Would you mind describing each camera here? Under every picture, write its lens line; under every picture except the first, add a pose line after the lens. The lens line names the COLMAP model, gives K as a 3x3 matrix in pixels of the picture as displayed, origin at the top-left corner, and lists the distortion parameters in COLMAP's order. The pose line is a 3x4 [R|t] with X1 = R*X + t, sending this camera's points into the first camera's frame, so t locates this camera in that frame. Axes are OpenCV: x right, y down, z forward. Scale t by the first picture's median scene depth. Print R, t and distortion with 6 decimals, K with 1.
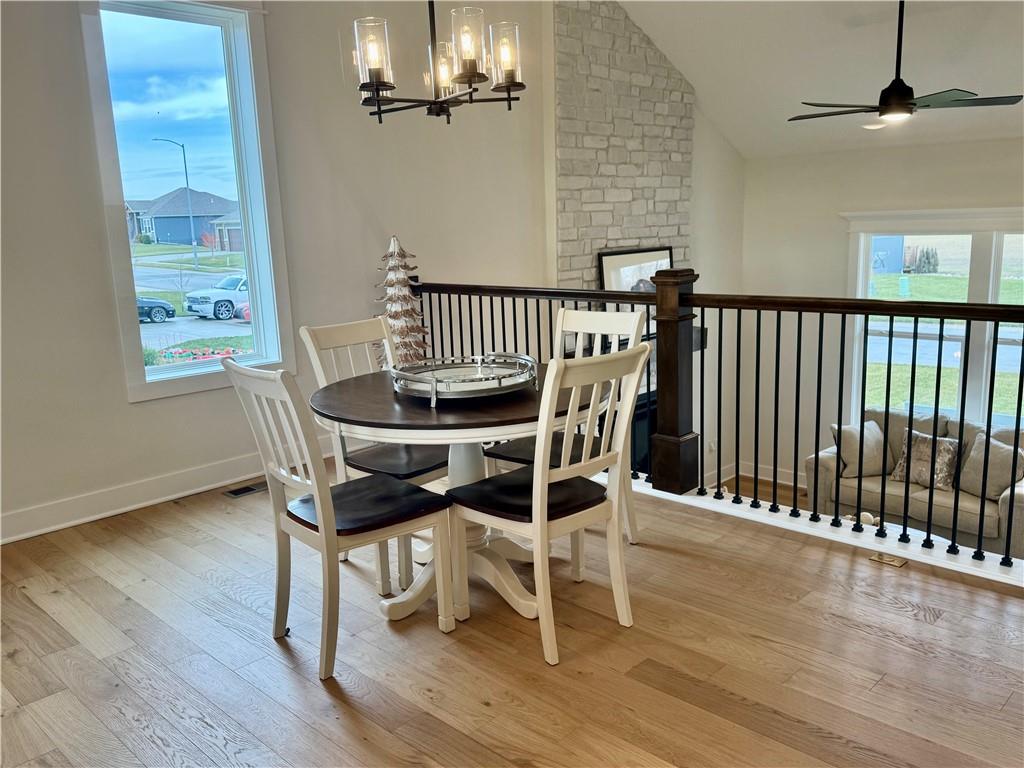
lens RADIAL K [[839.0, 0, 512.0], [0, 839.0, 384.0], [0, 0, 1]] dist [0.117843, -0.000368]
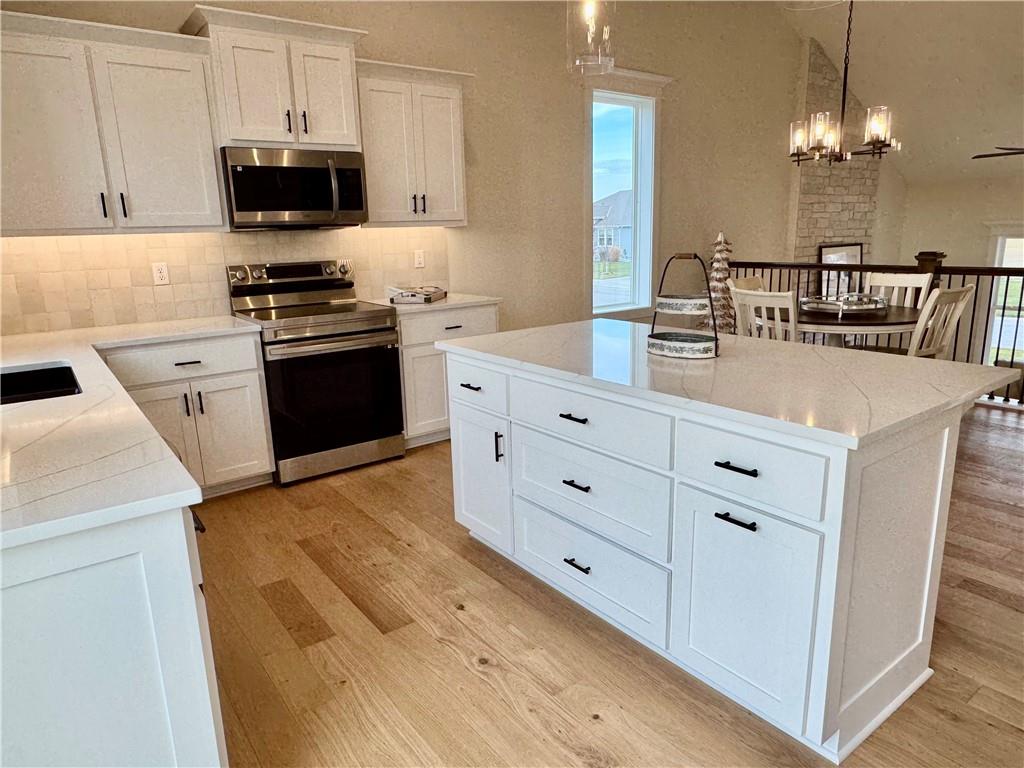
lens RADIAL K [[652.9, 0, 512.0], [0, 652.9, 384.0], [0, 0, 1]] dist [0.001022, 0.000993]
pose [[0.987702, 0.045857, -0.149469, -0.250444], [-0.039423, 0.998176, 0.045730, 0.057932], [0.151293, -0.039276, 0.987708, -0.238798]]
